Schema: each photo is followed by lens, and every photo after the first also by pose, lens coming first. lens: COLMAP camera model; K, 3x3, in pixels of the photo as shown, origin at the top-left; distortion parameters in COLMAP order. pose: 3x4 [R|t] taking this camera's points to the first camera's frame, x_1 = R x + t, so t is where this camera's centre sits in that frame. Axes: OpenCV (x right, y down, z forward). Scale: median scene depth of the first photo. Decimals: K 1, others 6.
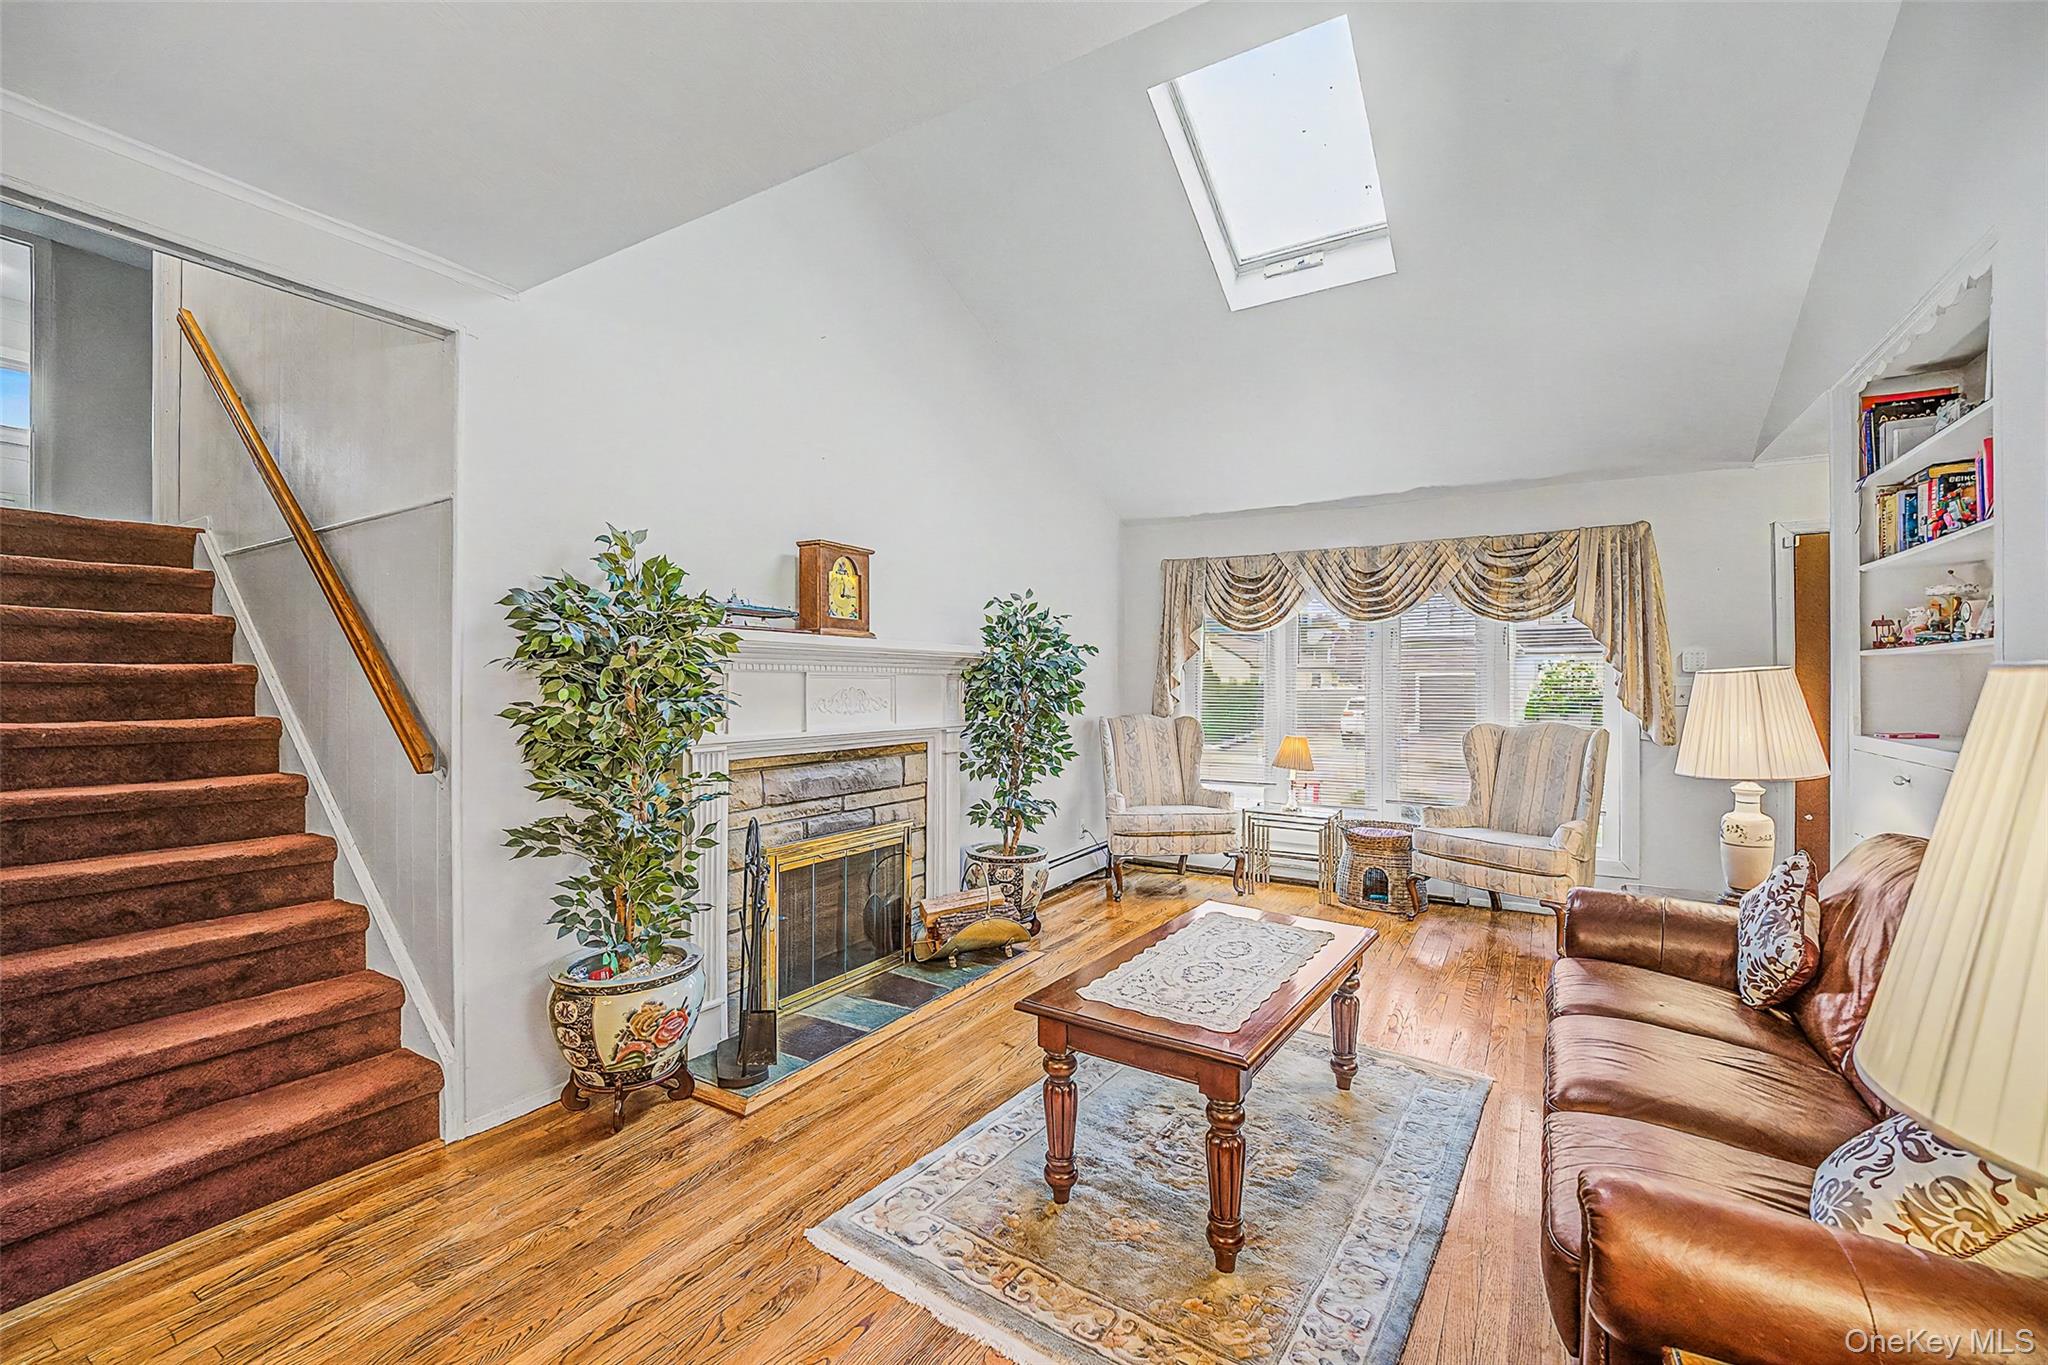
lens RADIAL K [[853.4, 0, 1009.2], [0, 853.4, 682.3], [0, 0, 1]] dist [0.014802, -0.004571]
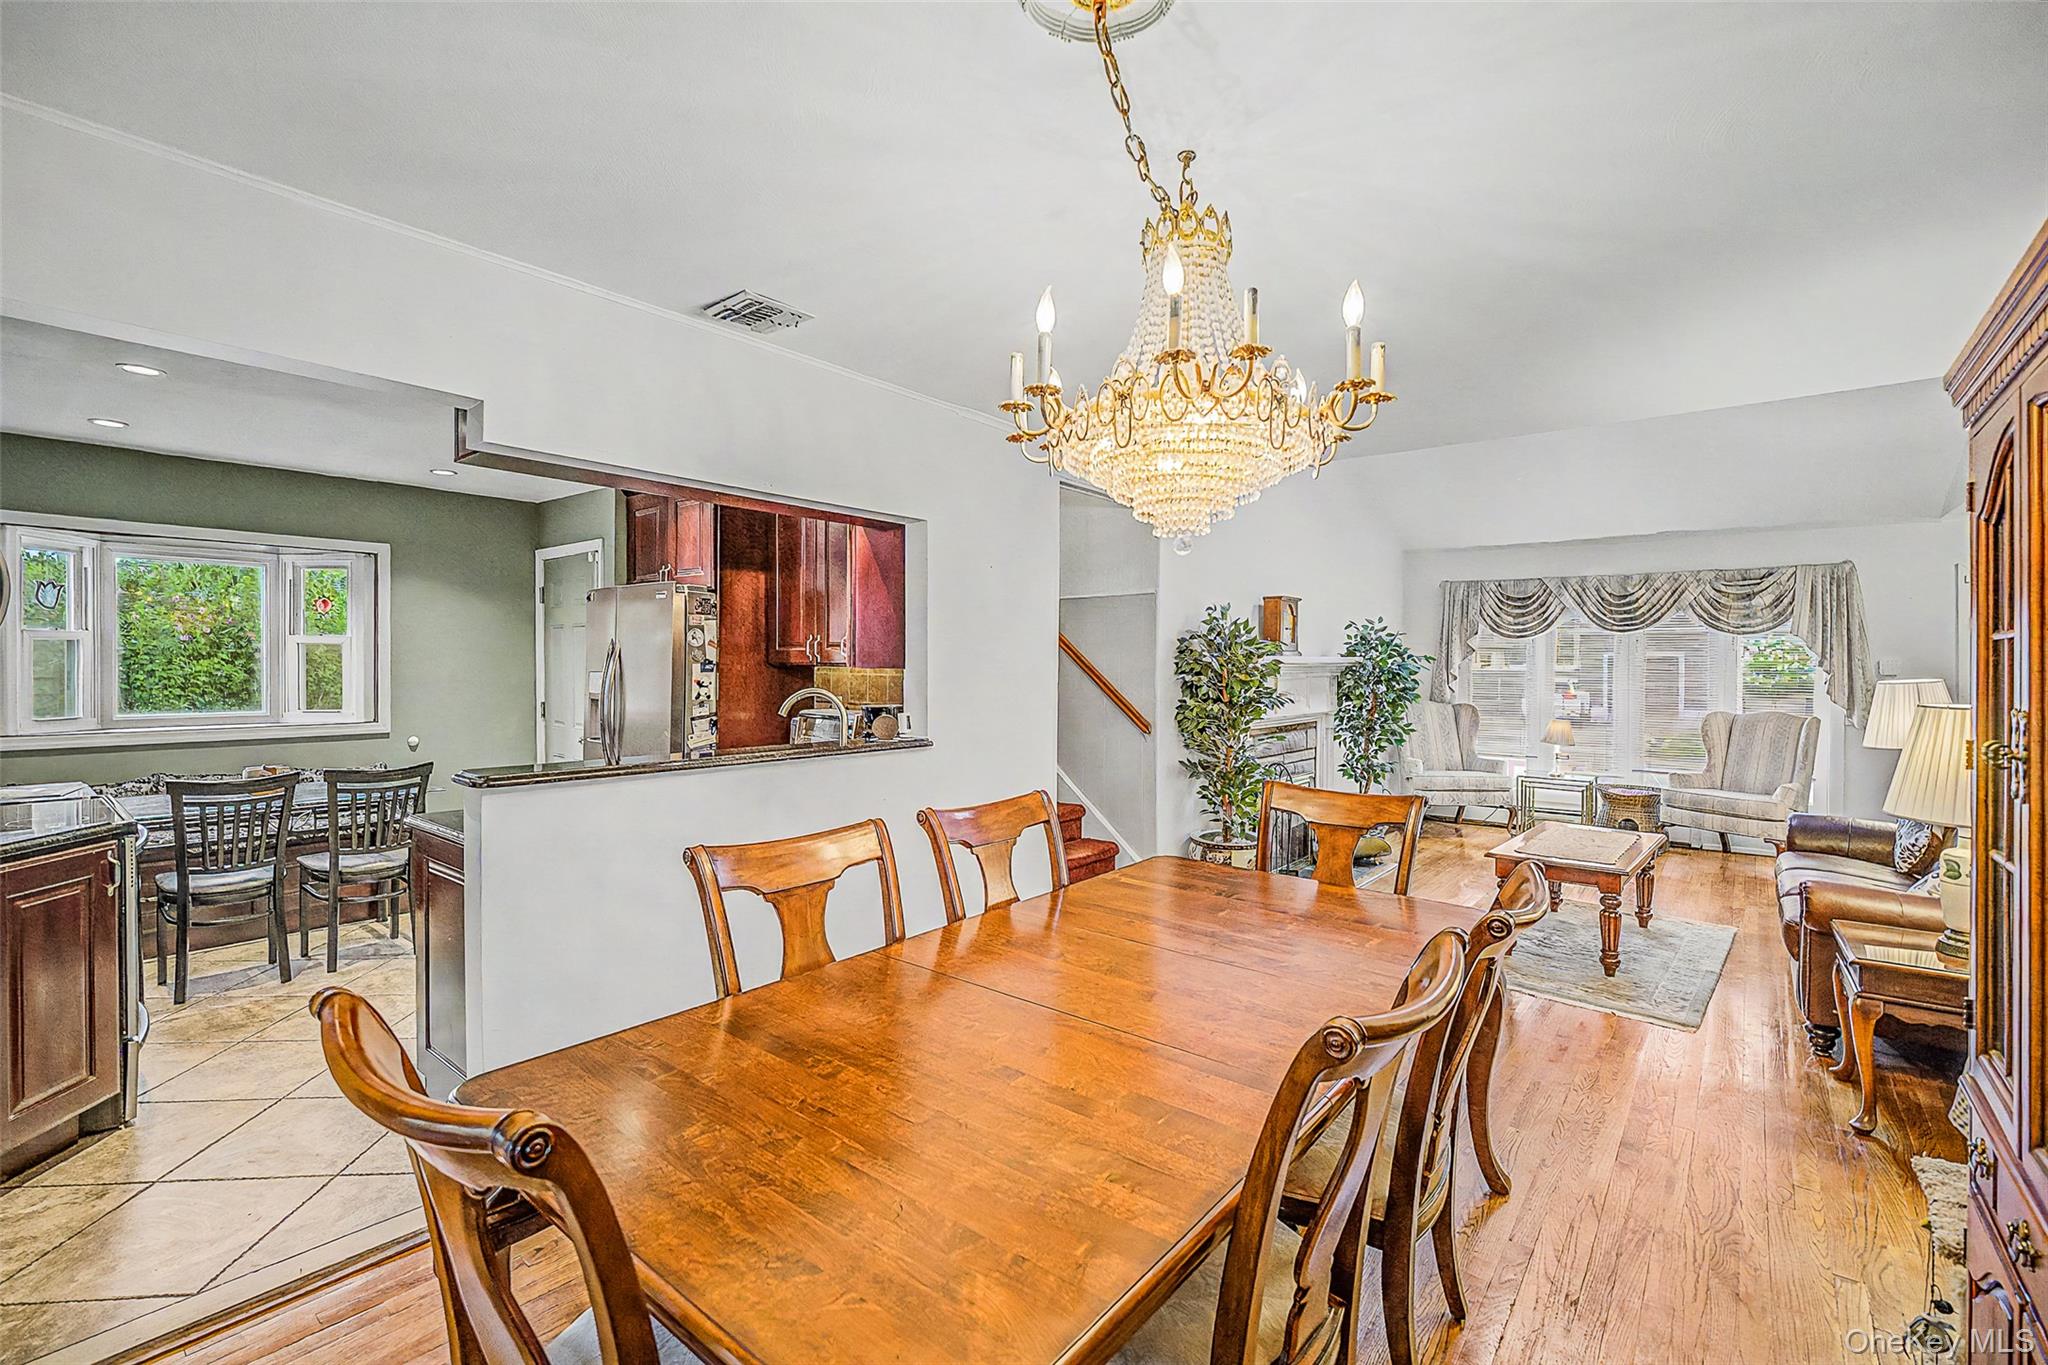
lens RADIAL K [[842.7, 0, 1041.5], [0, 842.7, 667.6], [0, 0, 1]] dist [-0.014342, 0.000243]
pose [[0.989496, 0.002531, -0.144541, -0.306724], [-0.001507, 0.999973, 0.007193, -0.028506], [0.144555, -0.006900, 0.989473, -0.447323]]
